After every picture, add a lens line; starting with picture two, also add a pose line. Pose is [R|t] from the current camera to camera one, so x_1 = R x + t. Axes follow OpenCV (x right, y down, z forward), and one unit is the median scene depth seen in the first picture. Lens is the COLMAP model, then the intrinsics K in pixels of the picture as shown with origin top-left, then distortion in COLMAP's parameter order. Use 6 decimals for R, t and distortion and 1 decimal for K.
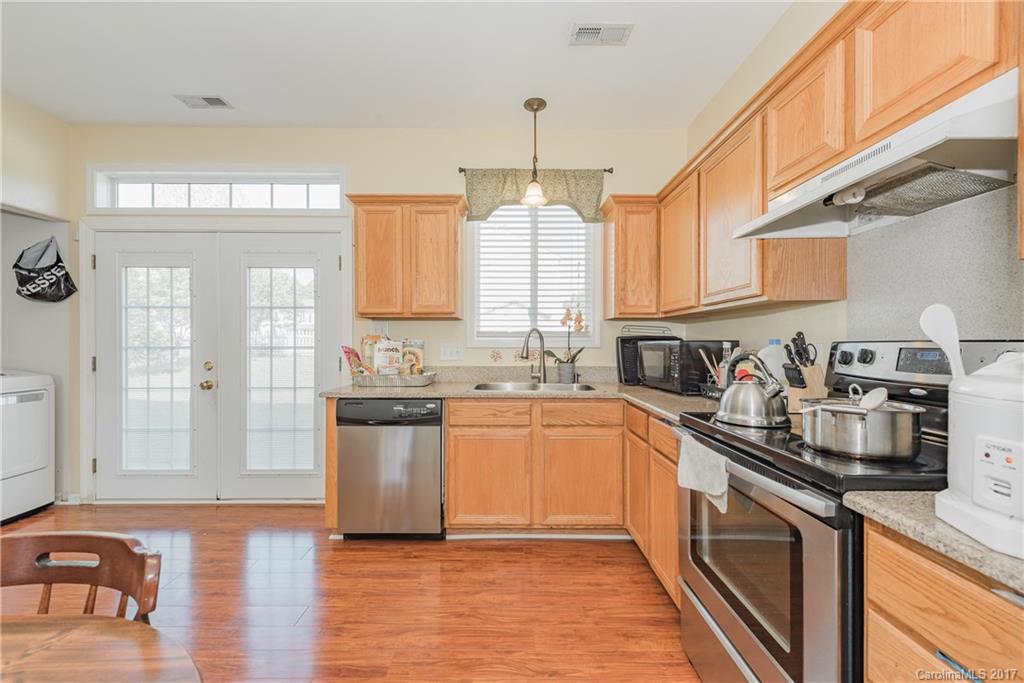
lens RADIAL K [[400.1, 0, 509.9], [0, 400.1, 343.7], [0, 0, 1]] dist [0.001422, -0.000405]
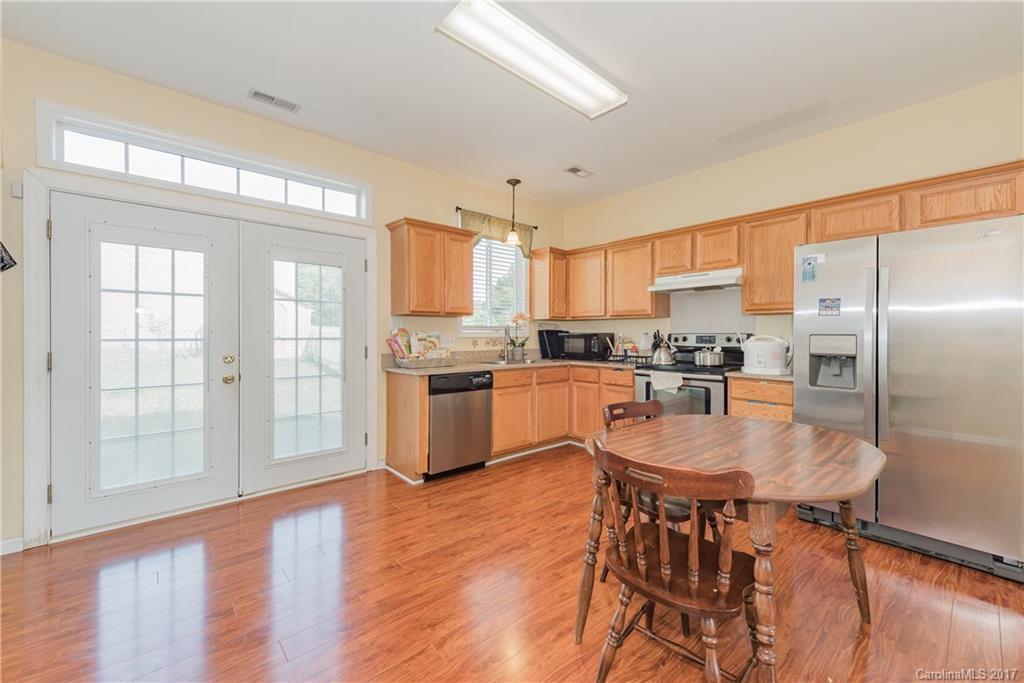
lens RADIAL K [[402.2, 0, 510.8], [0, 402.2, 334.7], [0, 0, 1]] dist [0.008964, -0.000036]
pose [[0.761570, -0.001701, 0.648080, -0.897179], [0.001036, 0.999998, 0.001407, -0.002164], [-0.648081, -0.000400, 0.761571, -0.174427]]
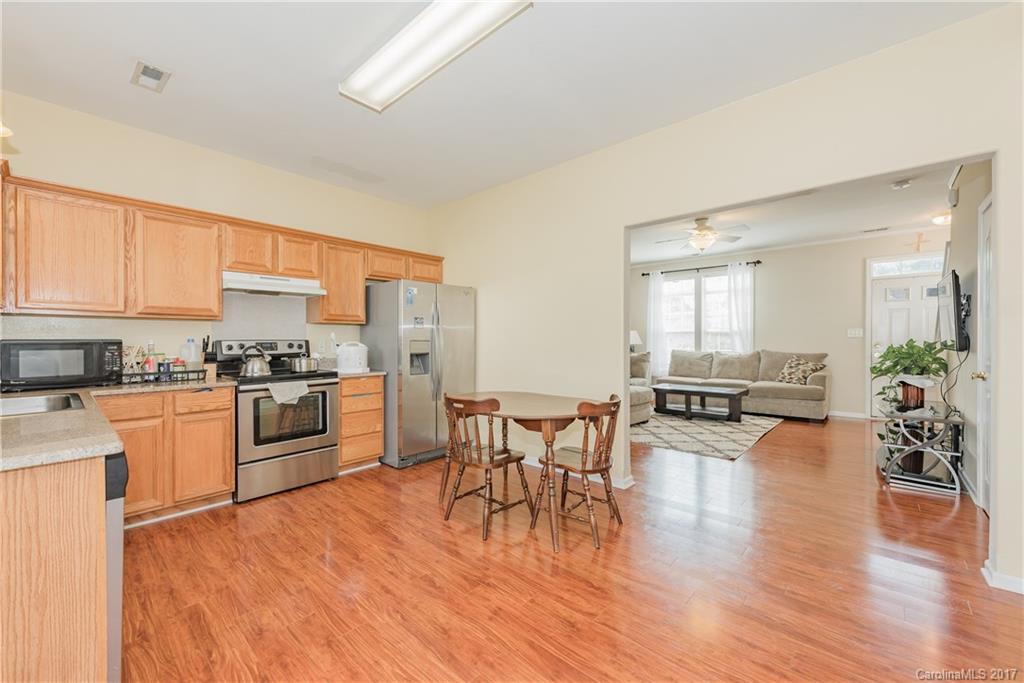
lens RADIAL K [[411.2, 0, 486.6], [0, 411.2, 341.4], [0, 0, 1]] dist [0.000087, 0.000285]
pose [[-0.717391, 0.001962, 0.696668, -0.937387], [0.004916, 0.999985, 0.002246, 0.000824], [-0.696653, 0.005036, -0.717391, 0.848765]]
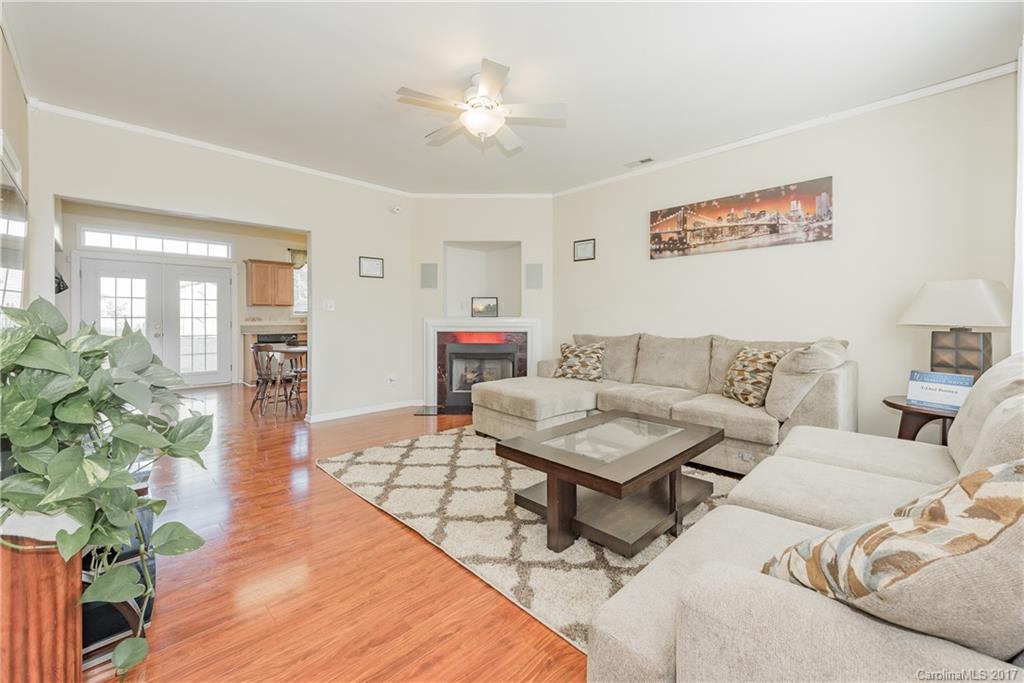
lens RADIAL K [[406.6, 0, 507.4], [0, 406.6, 319.1], [0, 0, 1]] dist [0.001022, 0.000124]
pose [[0.716747, 0.000549, 0.697333, -0.962442], [-0.000096, 1.000000, -0.000690, 0.019392], [-0.697333, 0.000428, 0.716747, -1.920615]]
